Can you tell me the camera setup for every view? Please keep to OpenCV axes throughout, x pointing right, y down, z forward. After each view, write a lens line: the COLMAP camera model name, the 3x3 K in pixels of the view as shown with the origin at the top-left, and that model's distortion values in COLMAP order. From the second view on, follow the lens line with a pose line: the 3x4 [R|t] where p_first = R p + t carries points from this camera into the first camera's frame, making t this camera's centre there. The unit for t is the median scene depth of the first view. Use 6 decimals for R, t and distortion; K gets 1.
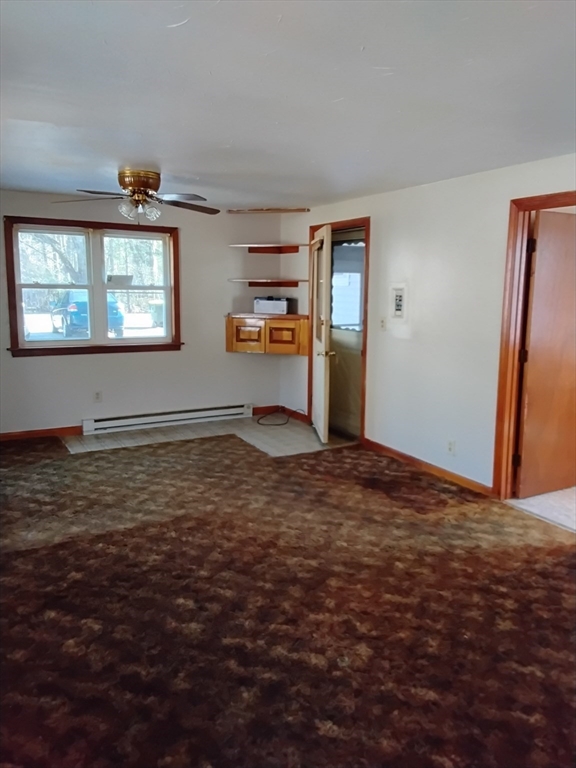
lens RADIAL K [[600.6, 0, 299.1], [0, 600.6, 381.9], [0, 0, 1]] dist [0.122234, -0.186240]
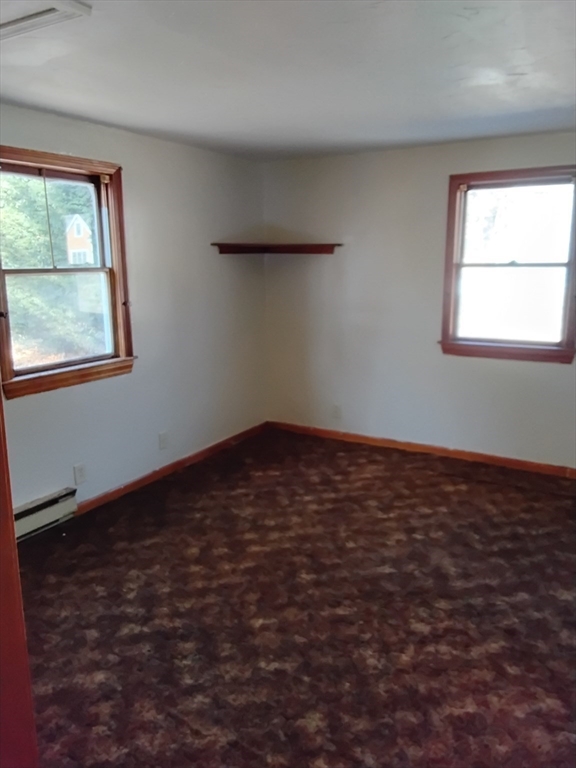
lens RADIAL K [[600.6, 0, 299.1], [0, 600.6, 381.9], [0, 0, 1]] dist [0.122234, -0.186240]
pose [[-0.863960, 0.088019, -0.495809, 0.782906], [-0.088222, 0.942920, 0.321122, -0.263054], [0.495773, 0.321177, -0.806879, 1.667655]]
